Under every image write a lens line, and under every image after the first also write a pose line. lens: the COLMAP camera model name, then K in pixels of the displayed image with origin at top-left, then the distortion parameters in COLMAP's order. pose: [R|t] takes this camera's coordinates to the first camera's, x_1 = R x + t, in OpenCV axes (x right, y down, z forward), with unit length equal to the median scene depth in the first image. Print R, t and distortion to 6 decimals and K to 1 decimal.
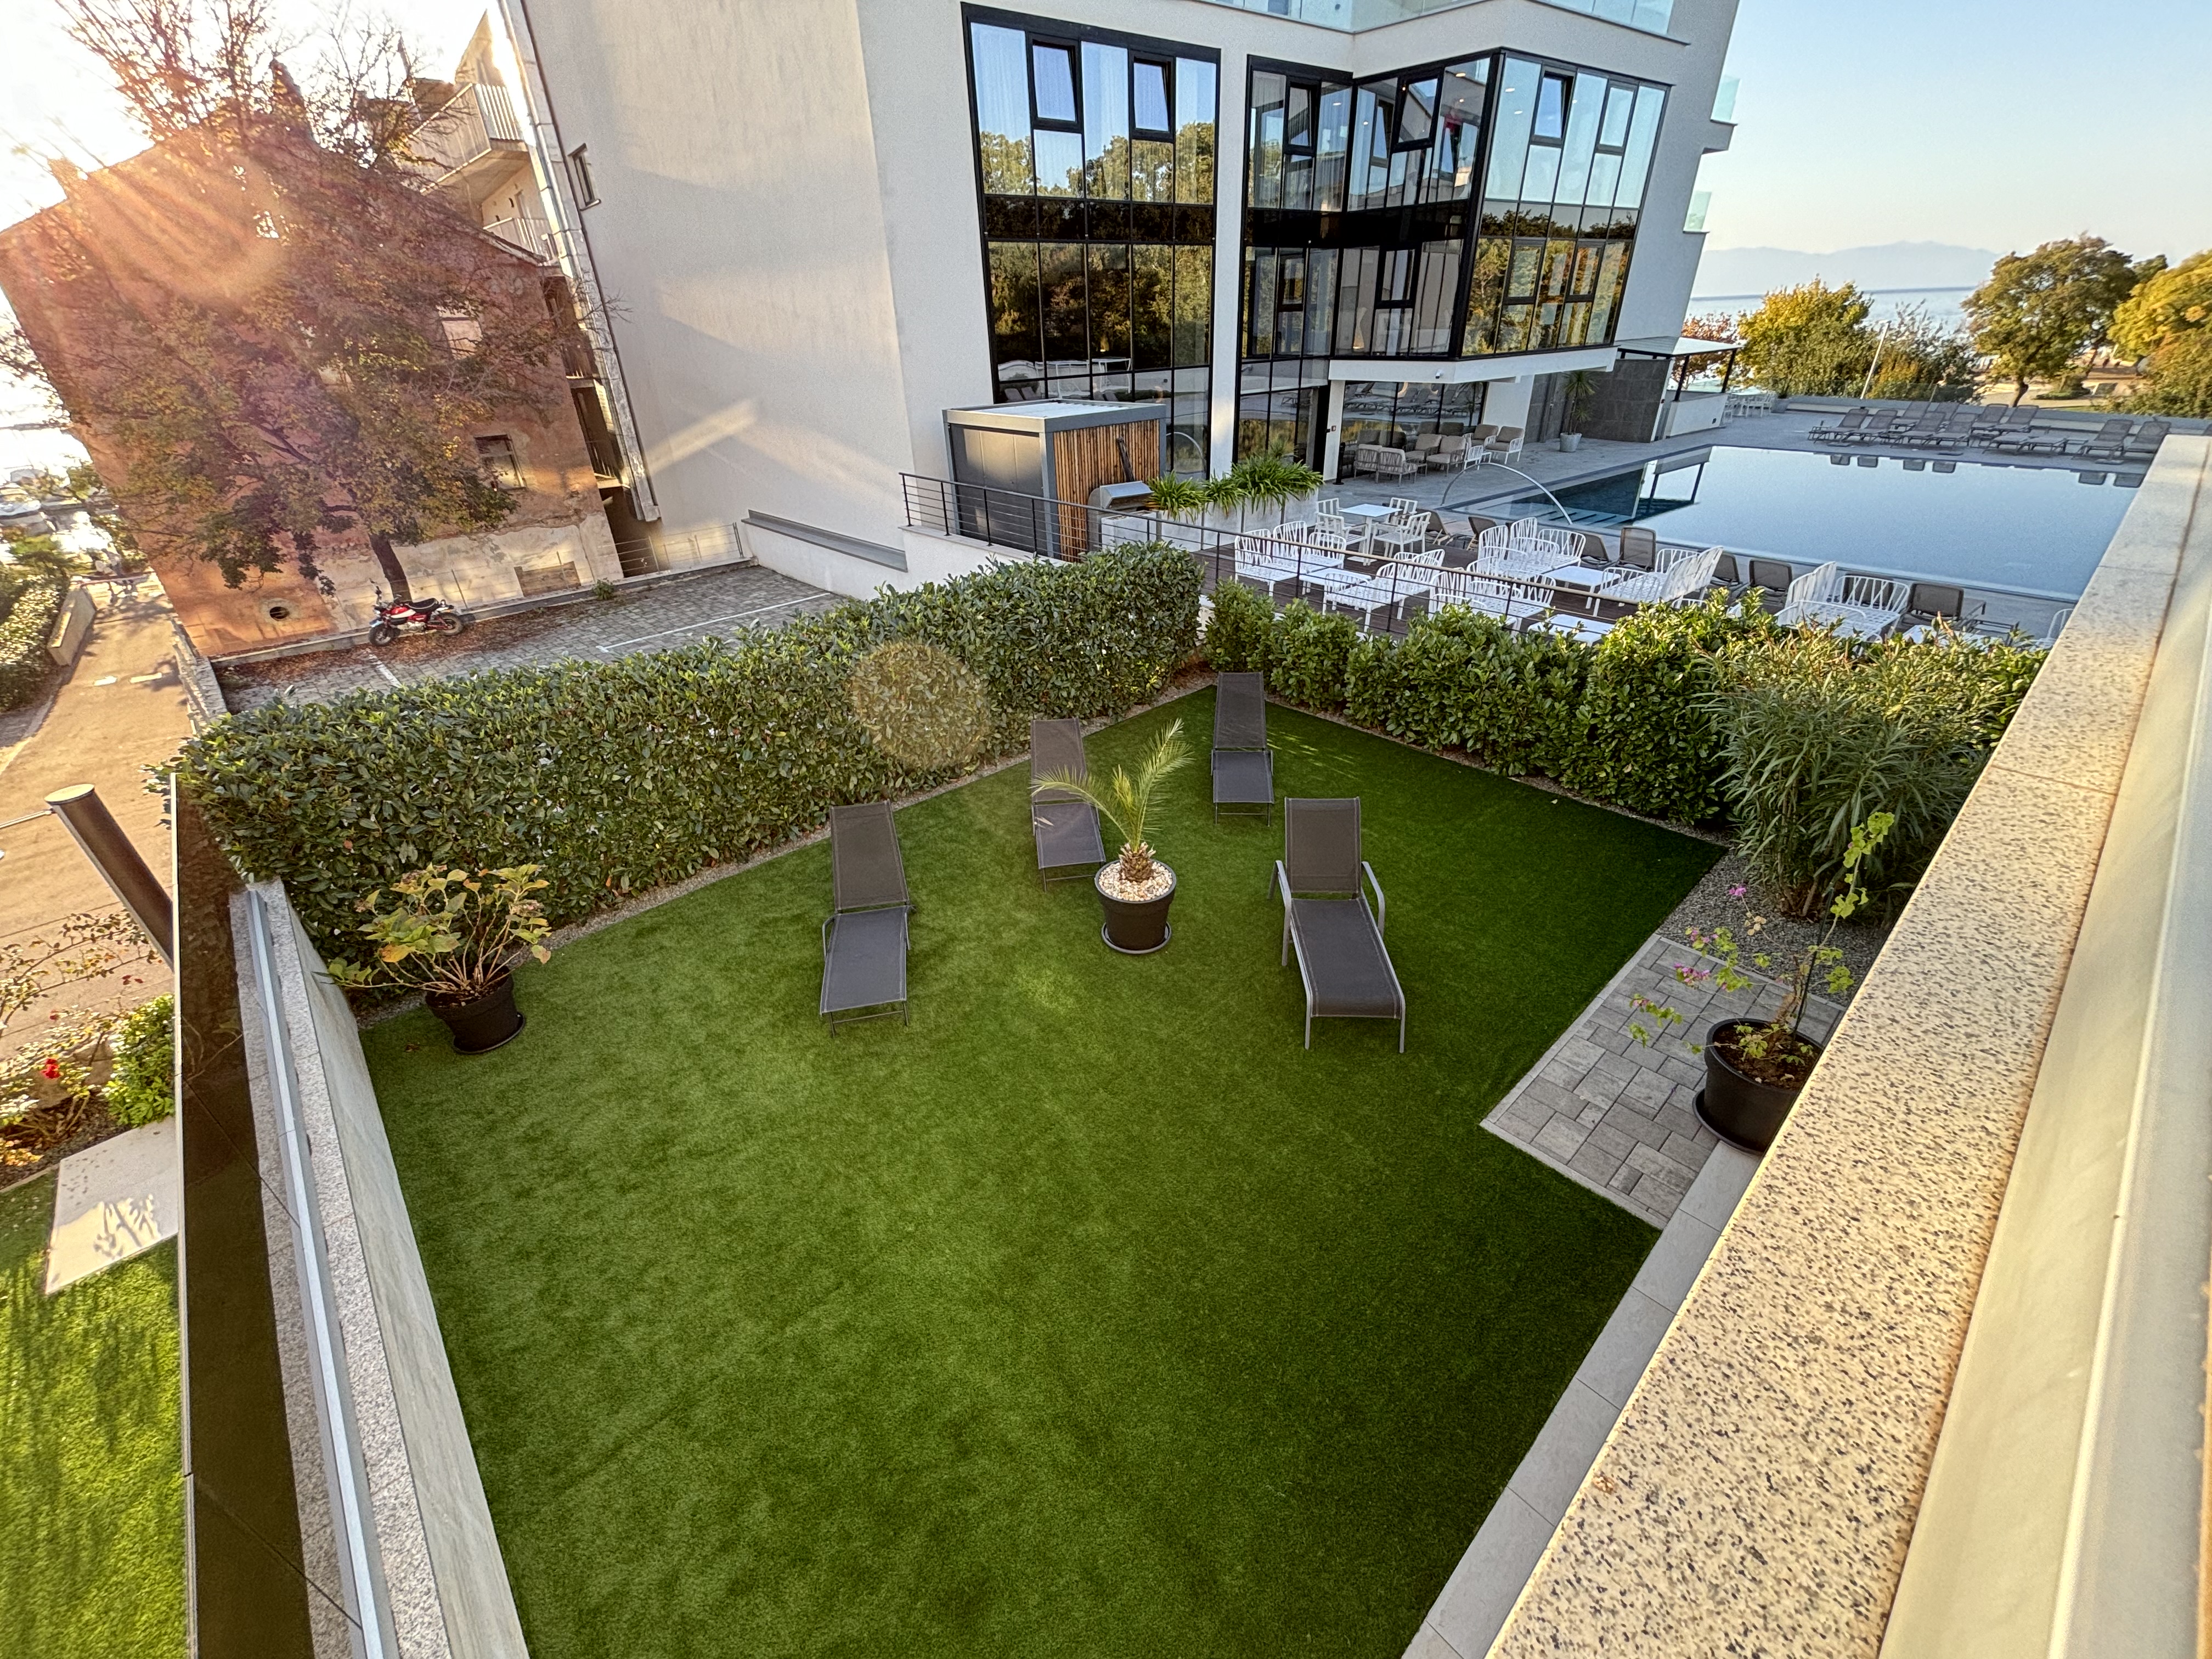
lens RADIAL K [[893.6, 0, 1106.0], [0, 893.6, 829.5], [0, 0, 1]] dist [-0.002441, 0.000008]
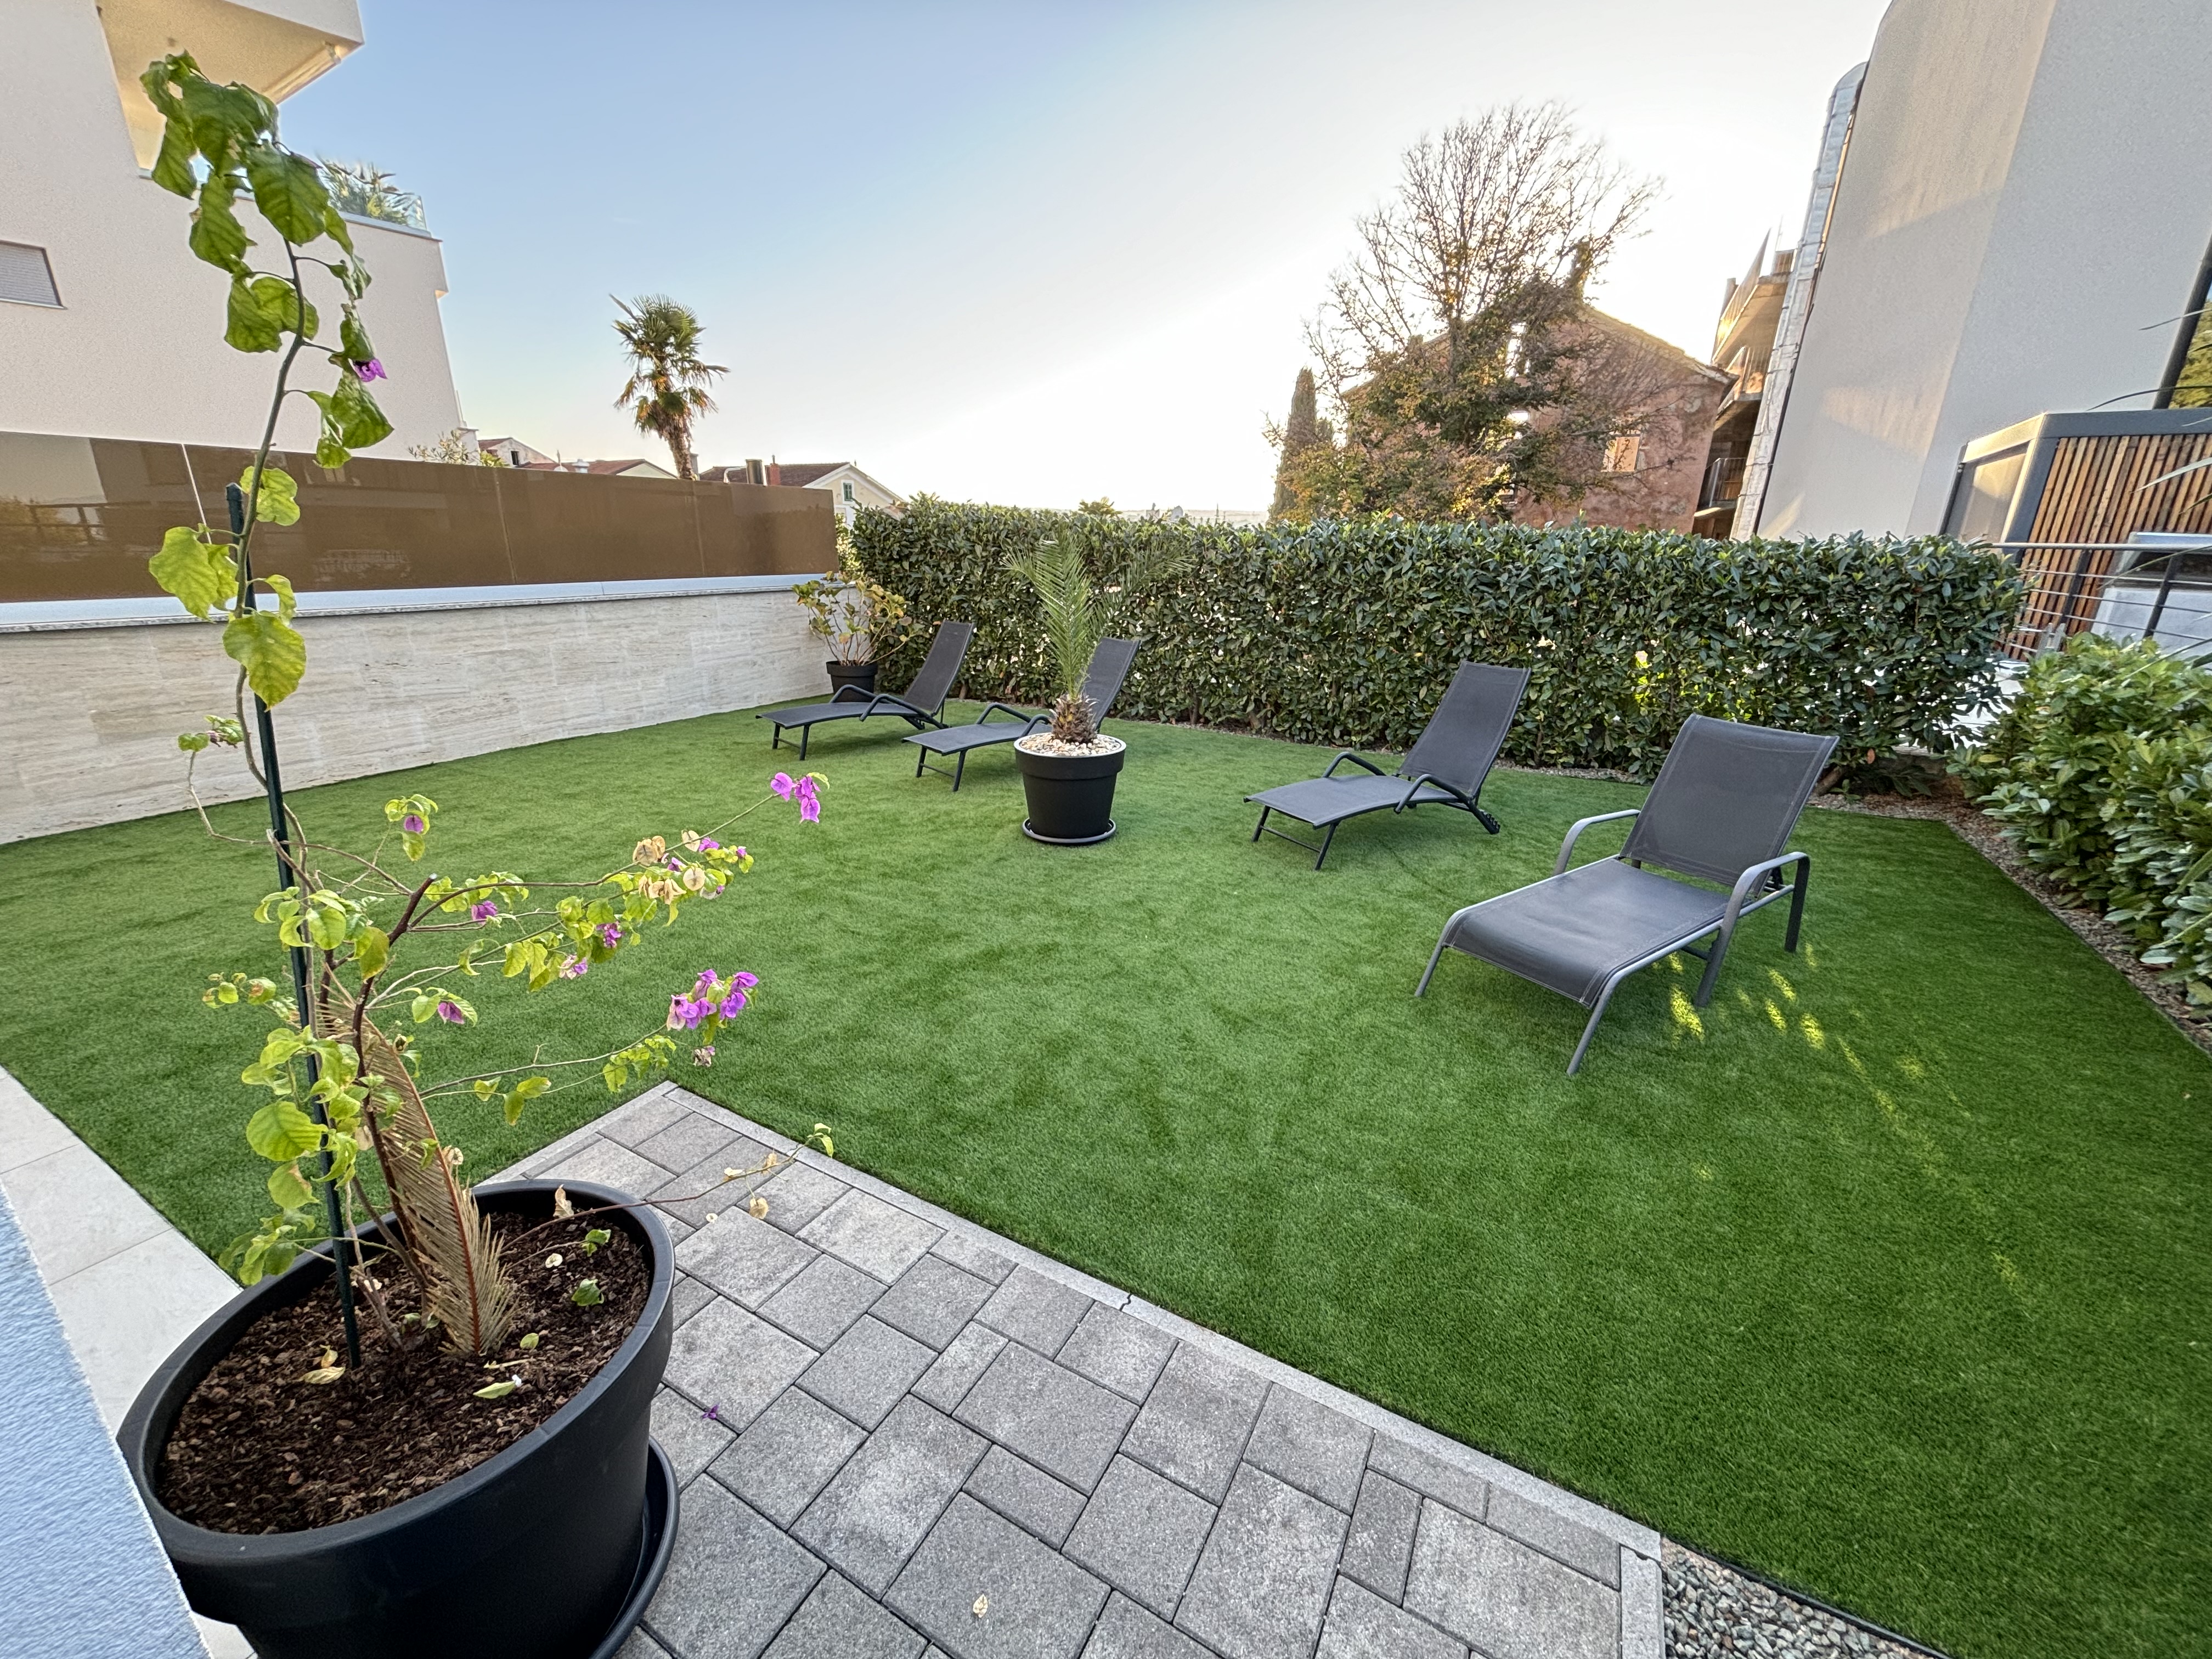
lens RADIAL K [[890.1, 0, 1106.0], [0, 890.1, 829.5], [0, 0, 1]] dist [-0.007040, -0.000380]
pose [[0.317401, 0.333733, -0.887625, 0.586457], [-0.492671, 0.857820, 0.146355, -0.004640], [0.810266, 0.390854, 0.436694, 0.584301]]
